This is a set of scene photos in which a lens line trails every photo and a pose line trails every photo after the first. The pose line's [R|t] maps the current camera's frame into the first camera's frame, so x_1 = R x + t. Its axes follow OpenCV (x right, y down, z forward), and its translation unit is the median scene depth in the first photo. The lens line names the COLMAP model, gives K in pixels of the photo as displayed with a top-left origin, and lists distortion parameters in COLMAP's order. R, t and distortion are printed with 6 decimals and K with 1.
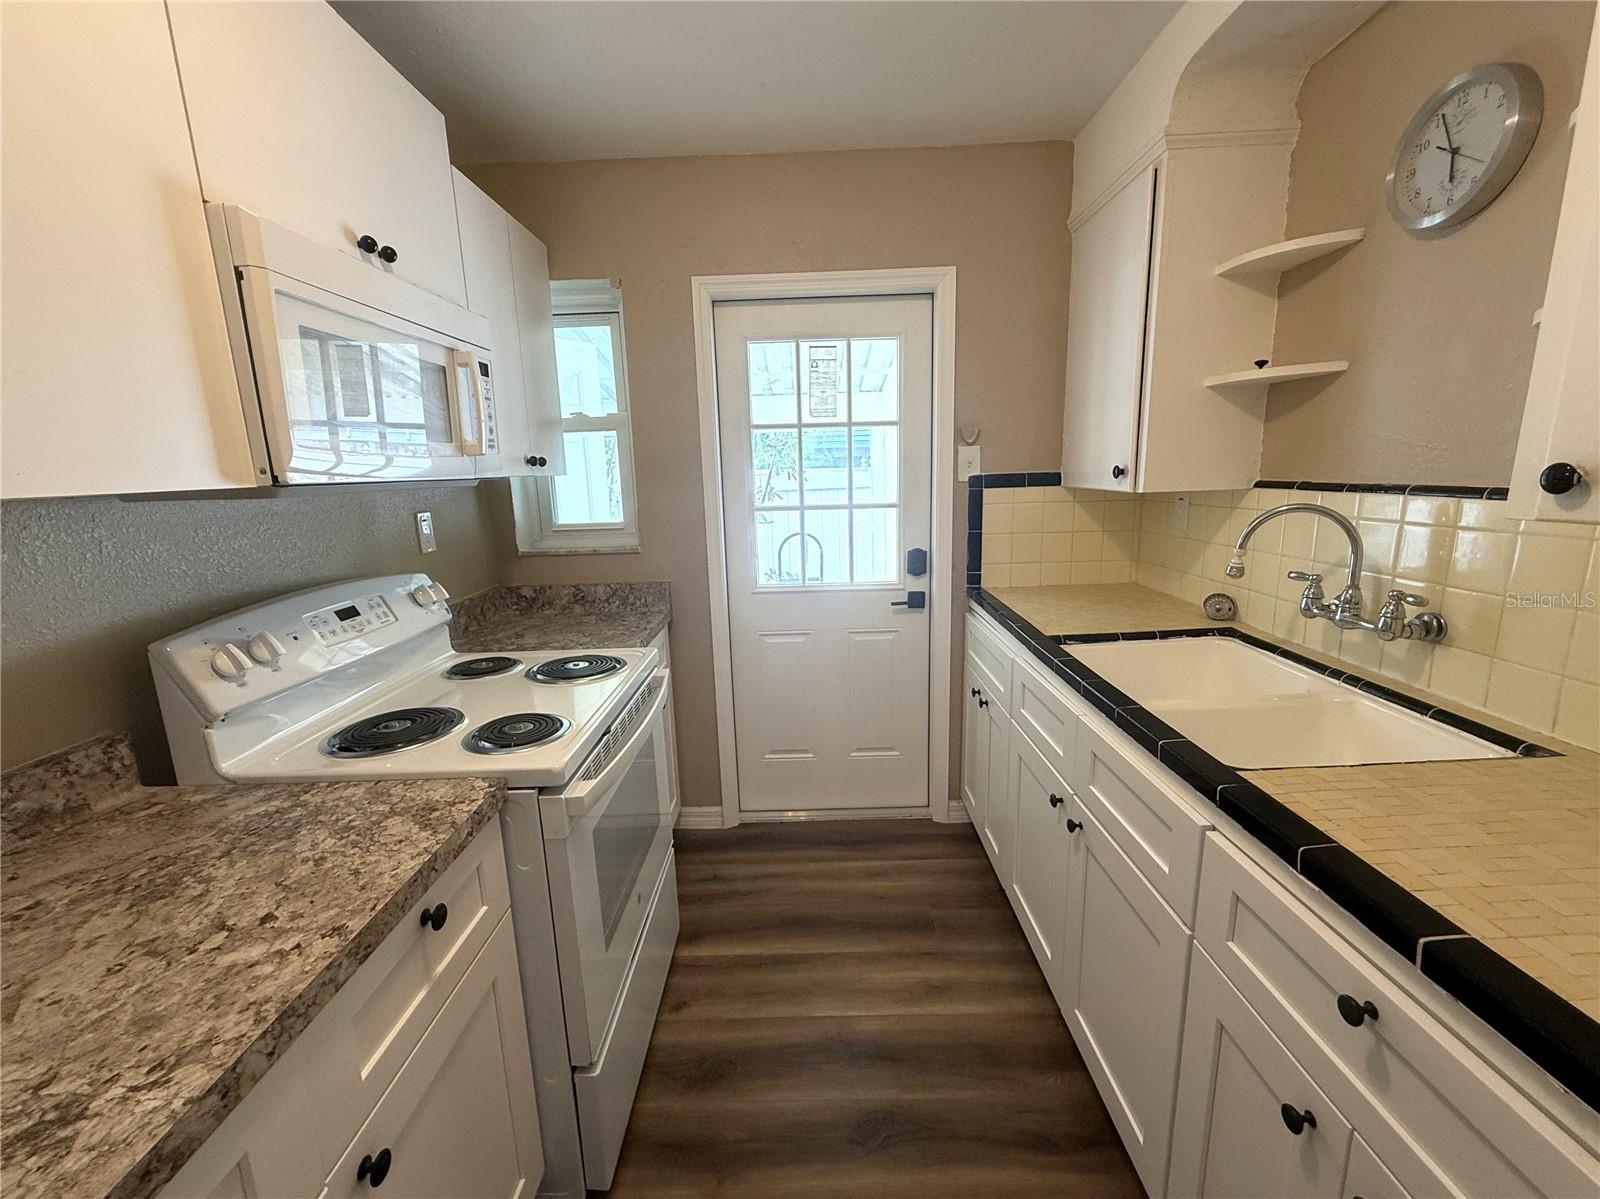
lens RADIAL K [[638.9, 0, 797.1], [0, 638.9, 593.3], [0, 0, 1]] dist [0.001235, -0.000202]
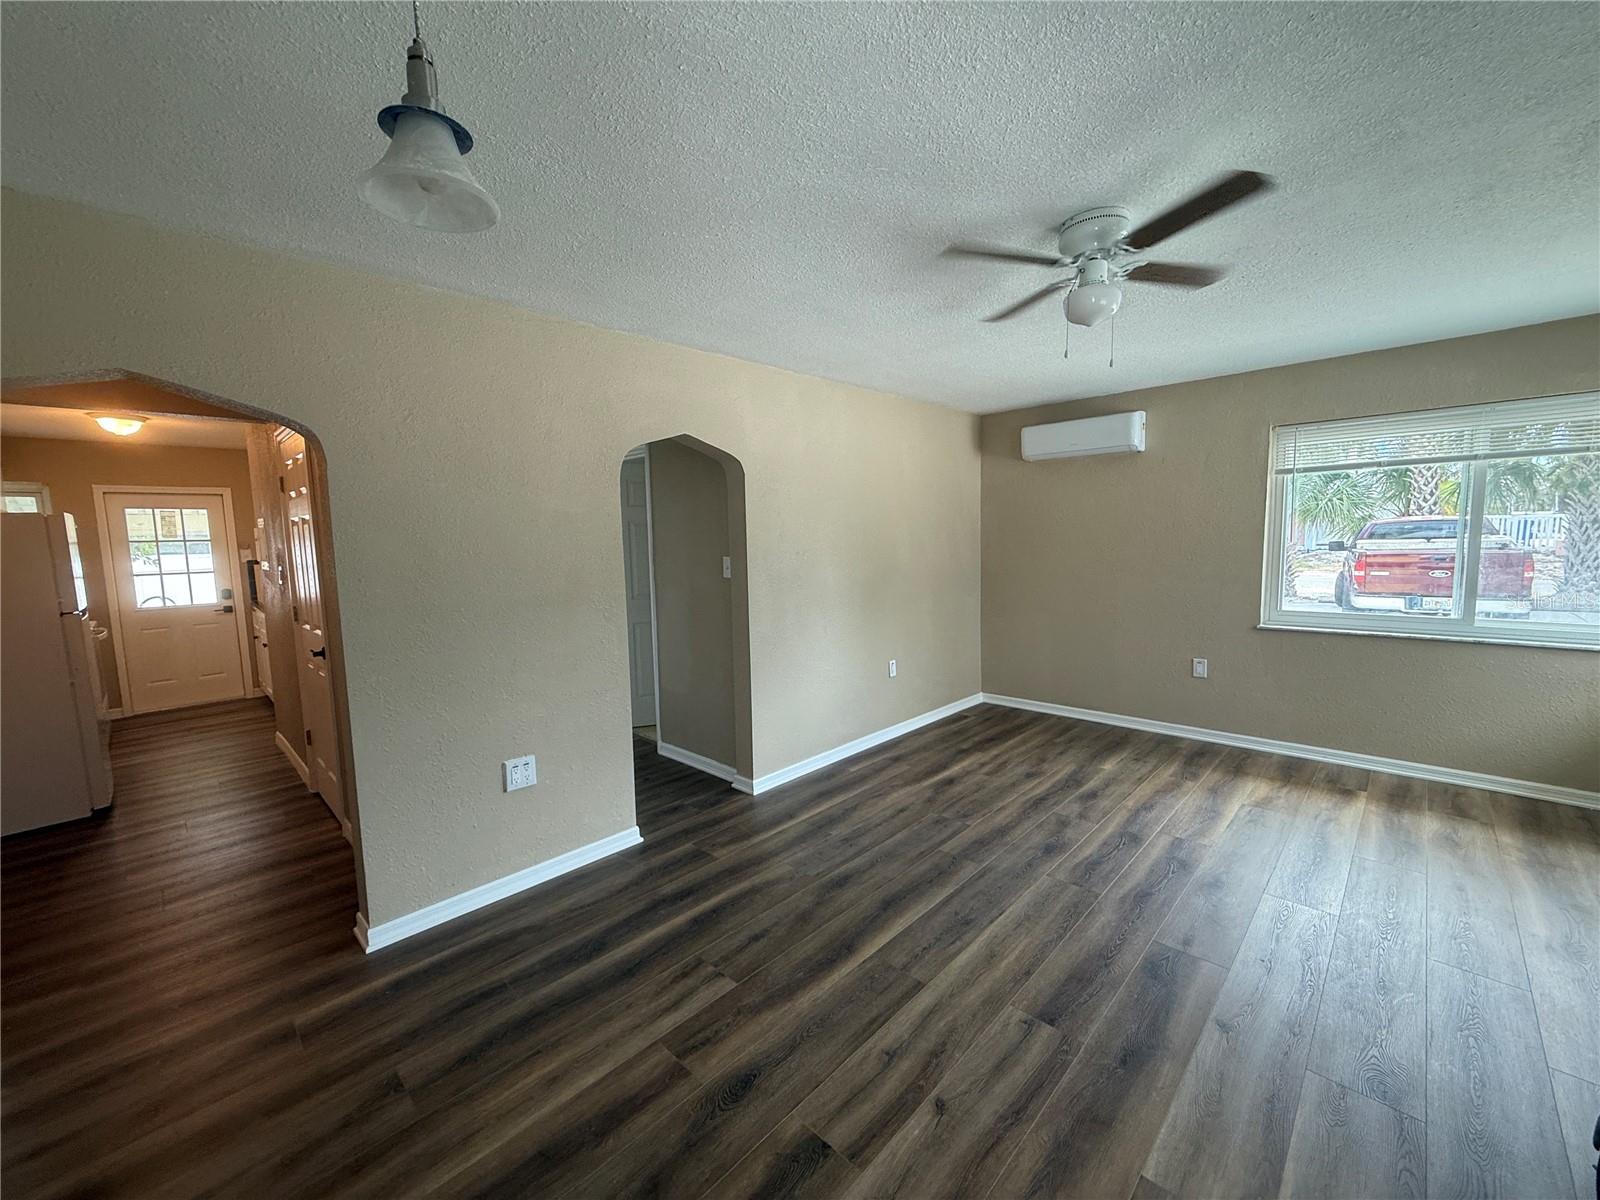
lens RADIAL K [[638.9, 0, 797.3], [0, 638.9, 602.3], [0, 0, 1]] dist [0.001235, -0.000202]
pose [[0.686453, -0.059850, 0.724707, -0.104718], [0.142541, 0.988348, -0.053394, 0.465170], [-0.713067, 0.139953, 0.686985, -2.483930]]
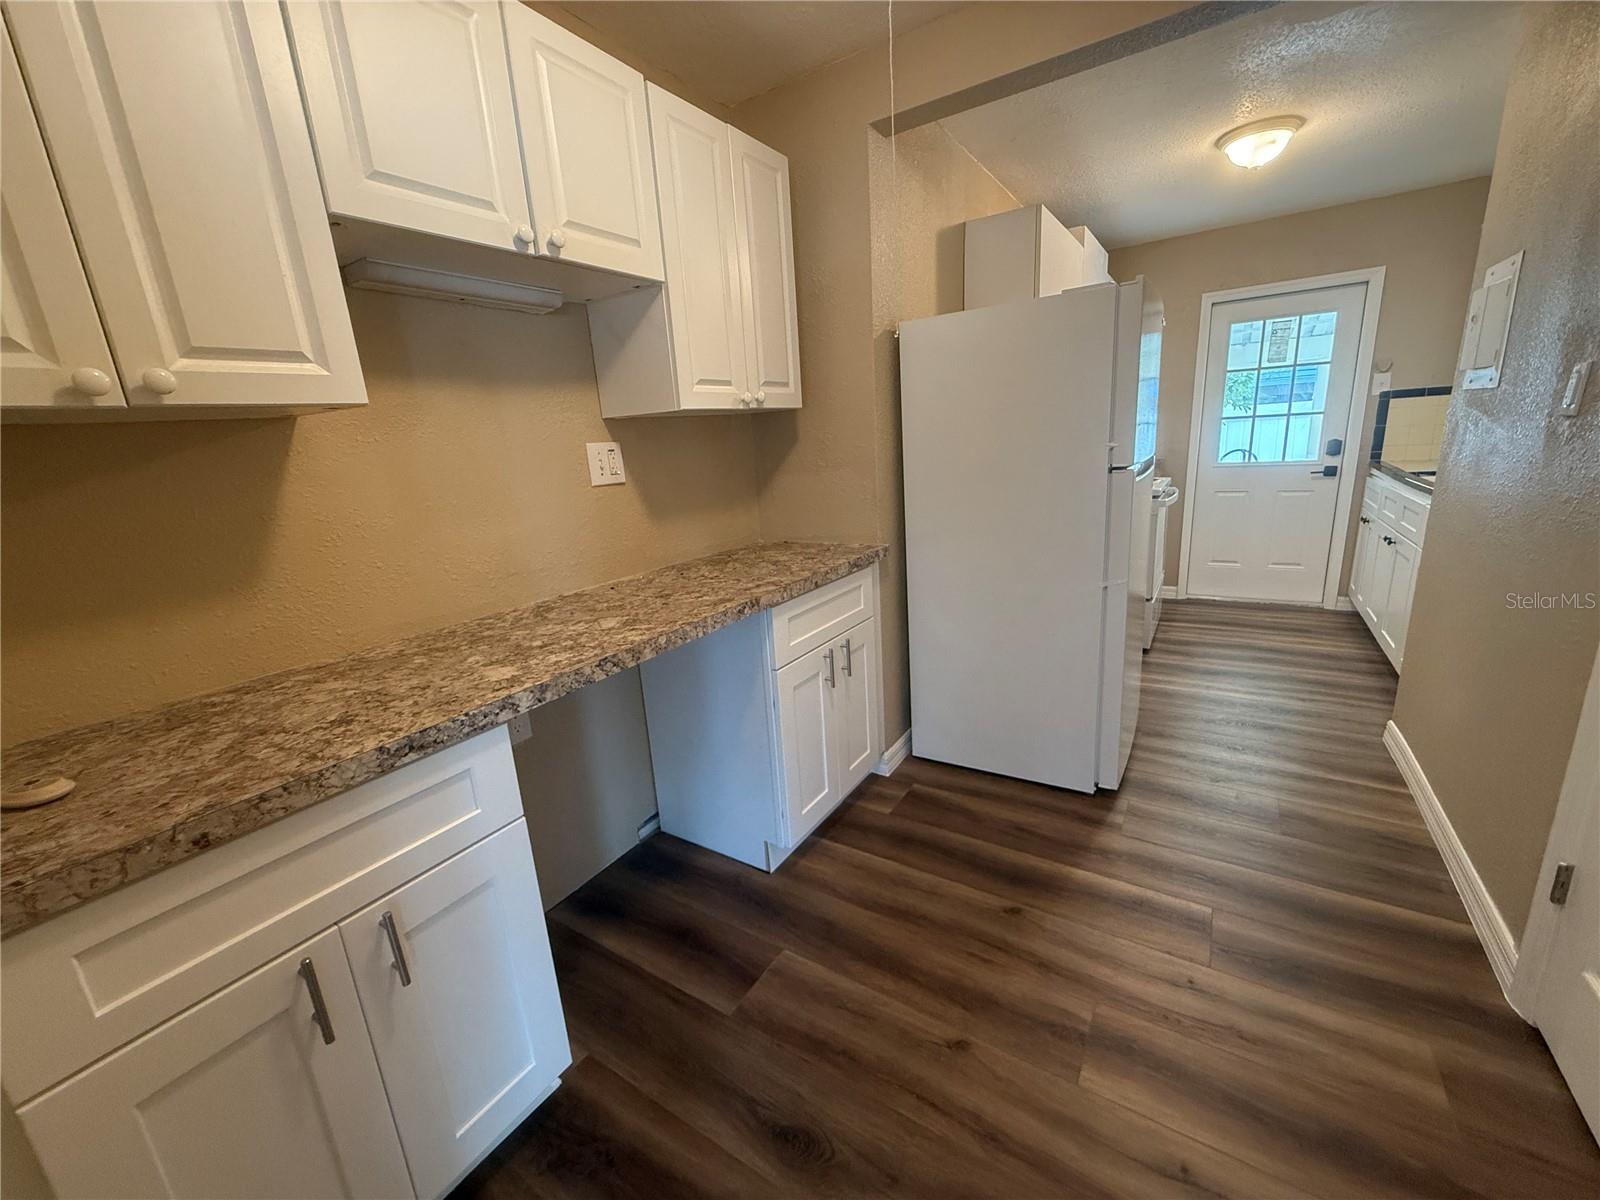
lens RADIAL K [[638.9, 0, 798.0], [0, 638.9, 600.0], [0, 0, 1]] dist [0.001235, -0.000202]
pose [[0.847908, 0.107978, -0.519031, -0.092467], [-0.067539, 0.993062, 0.096260, 0.292152], [0.525824, -0.046565, 0.849318, -1.217567]]
